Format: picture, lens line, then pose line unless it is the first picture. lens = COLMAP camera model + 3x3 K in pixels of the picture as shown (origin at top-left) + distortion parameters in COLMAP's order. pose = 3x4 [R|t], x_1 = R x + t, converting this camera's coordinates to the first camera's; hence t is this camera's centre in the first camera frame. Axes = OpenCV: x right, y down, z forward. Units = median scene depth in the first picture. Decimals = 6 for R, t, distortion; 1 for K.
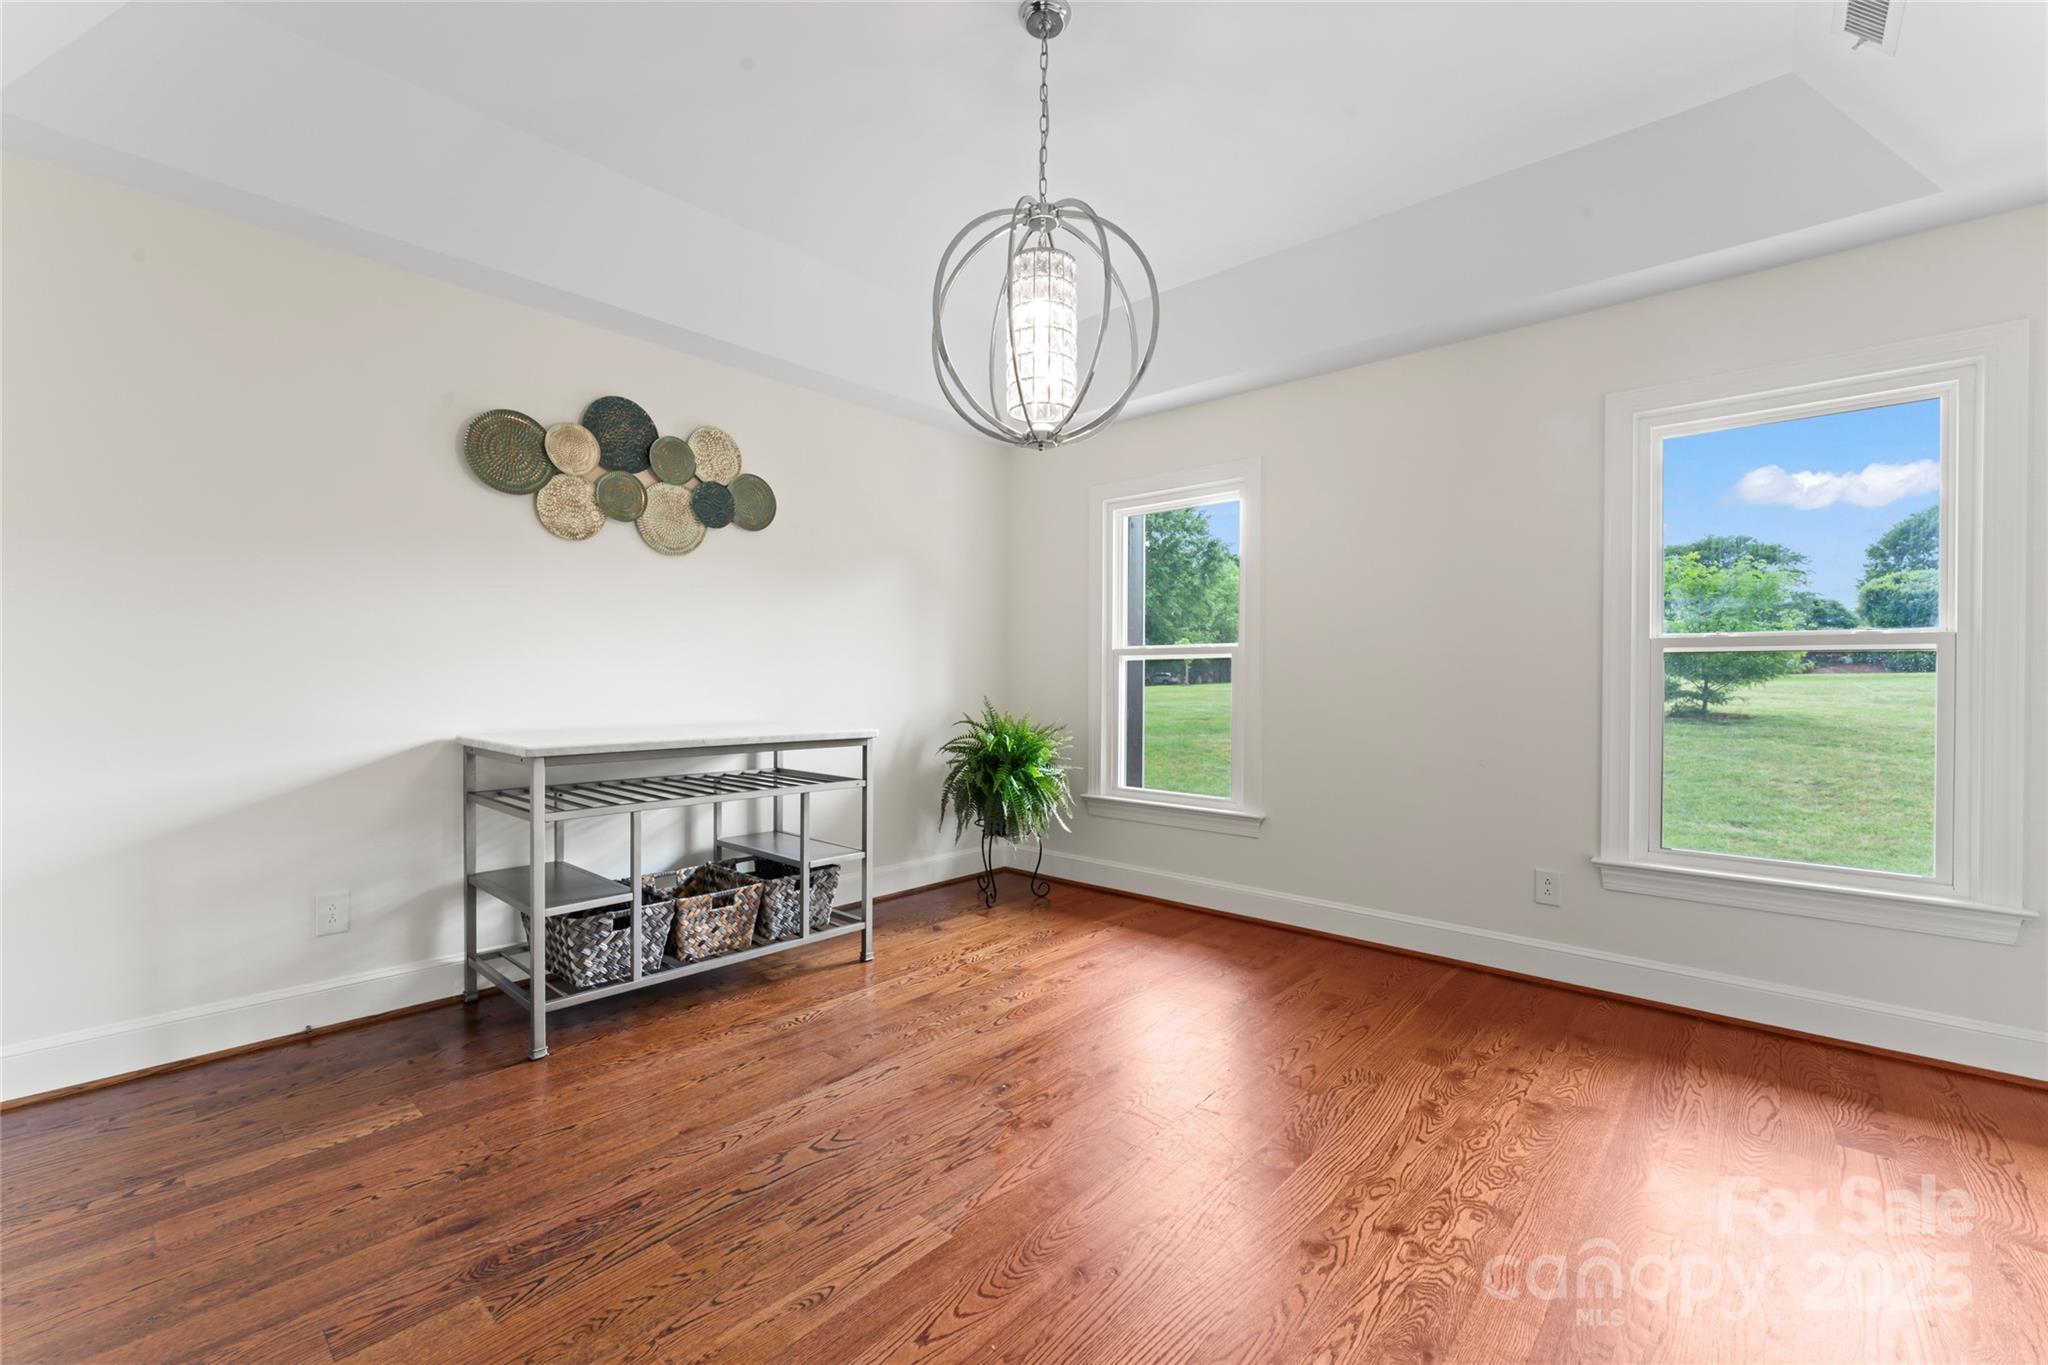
lens RADIAL K [[889.7, 0, 1005.3], [0, 889.7, 681.4], [0, 0, 1]] dist [-0.001514, -0.000001]
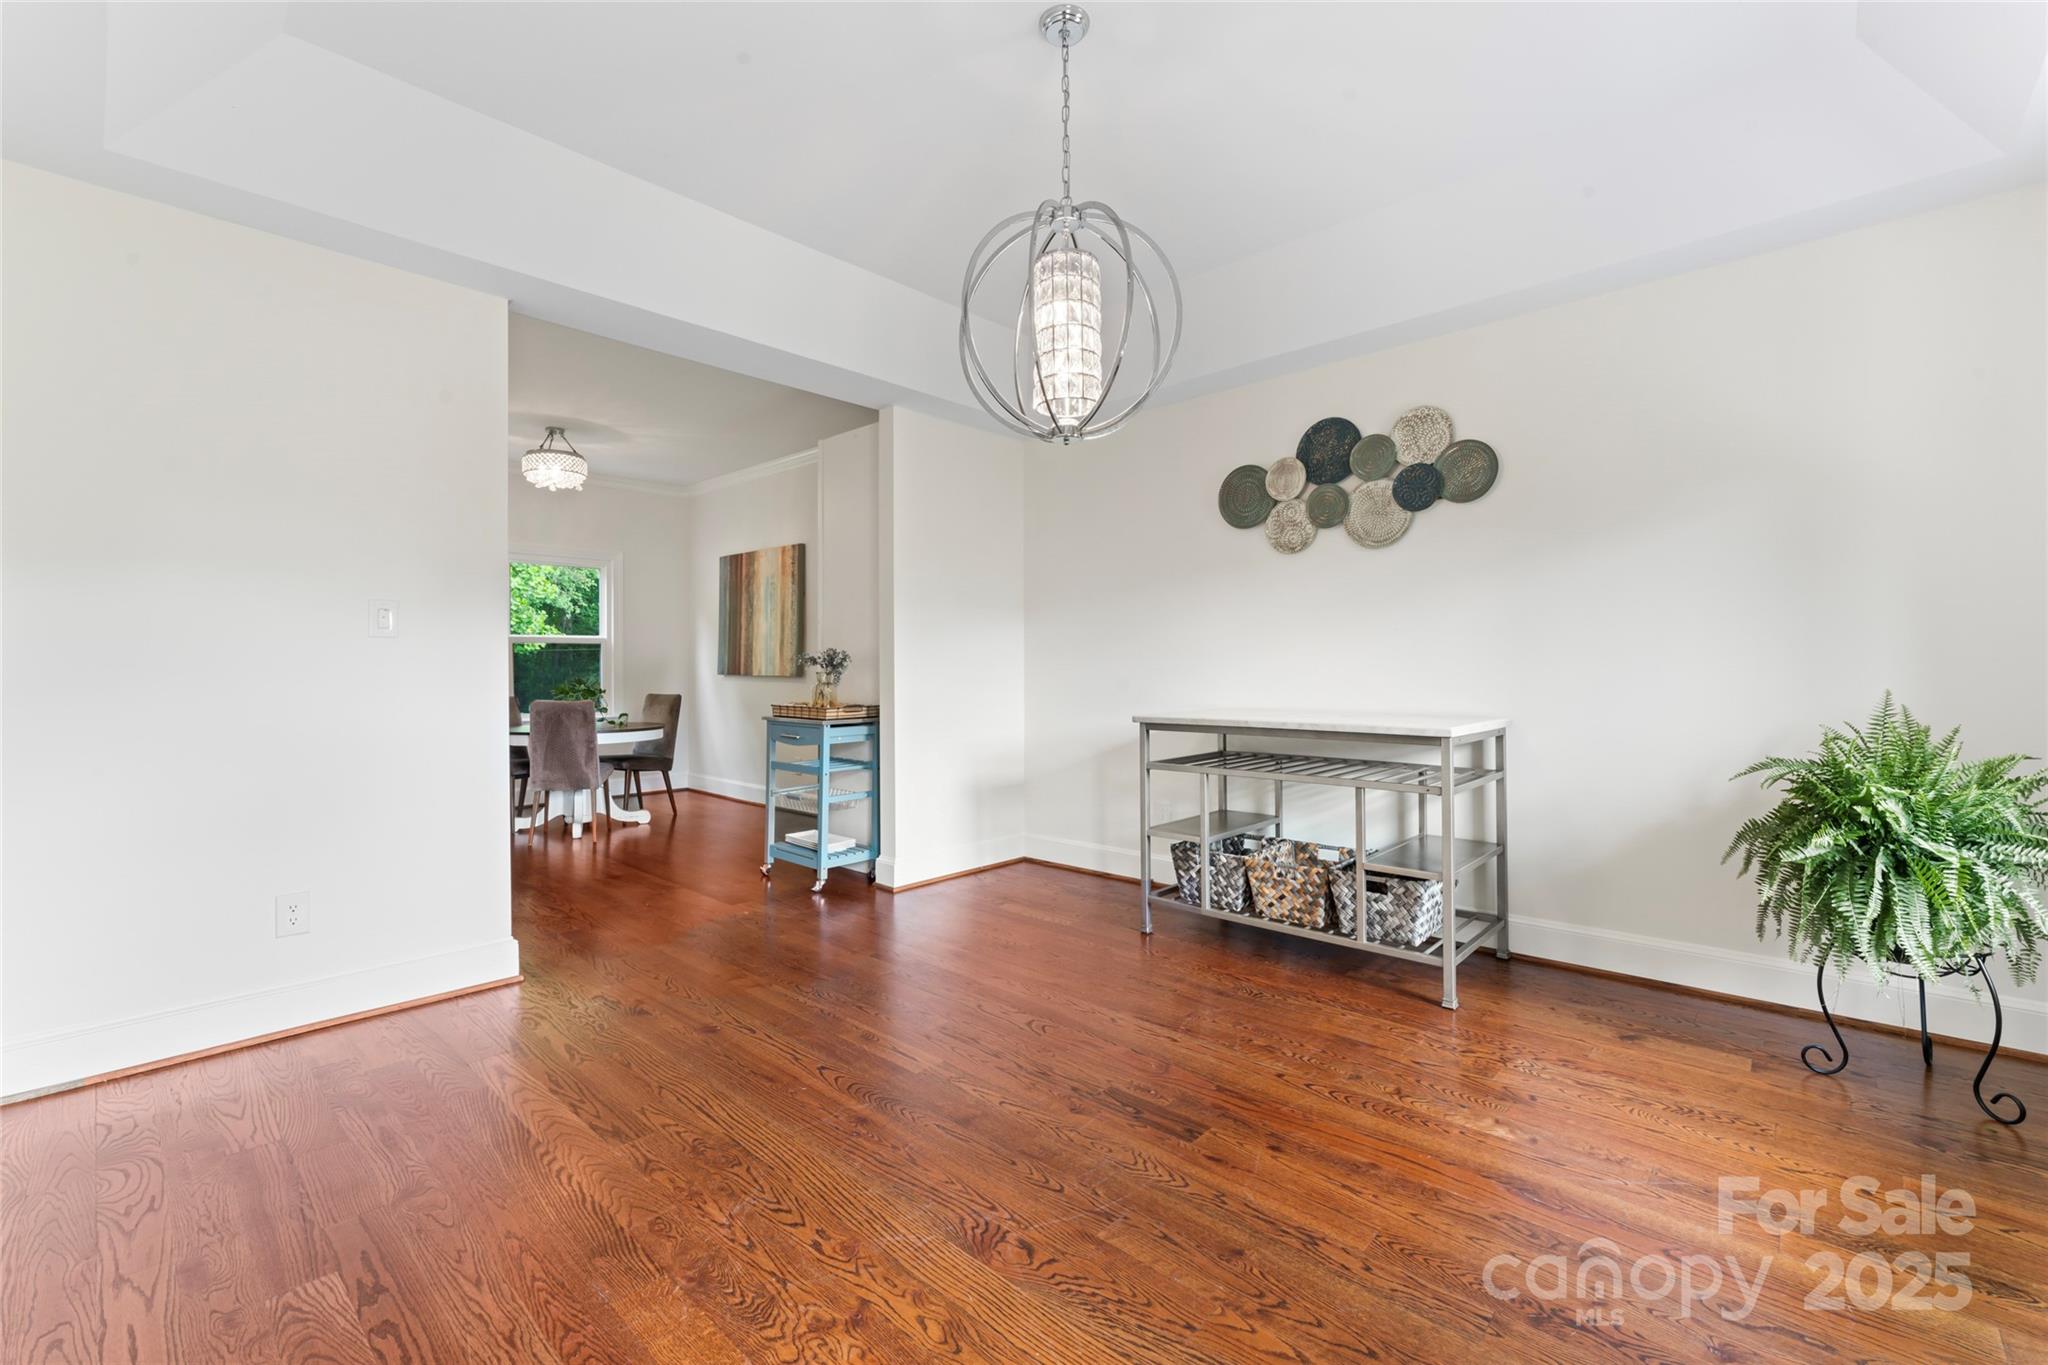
lens RADIAL K [[889.7, 0, 1019.3], [0, 889.7, 661.6], [0, 0, 1]] dist [-0.001514, -0.000001]
pose [[-0.045704, -0.012237, -0.998880, 0.709821], [0.004282, 0.999913, -0.012446, 0.001427], [0.998946, -0.004846, -0.045648, 0.659720]]
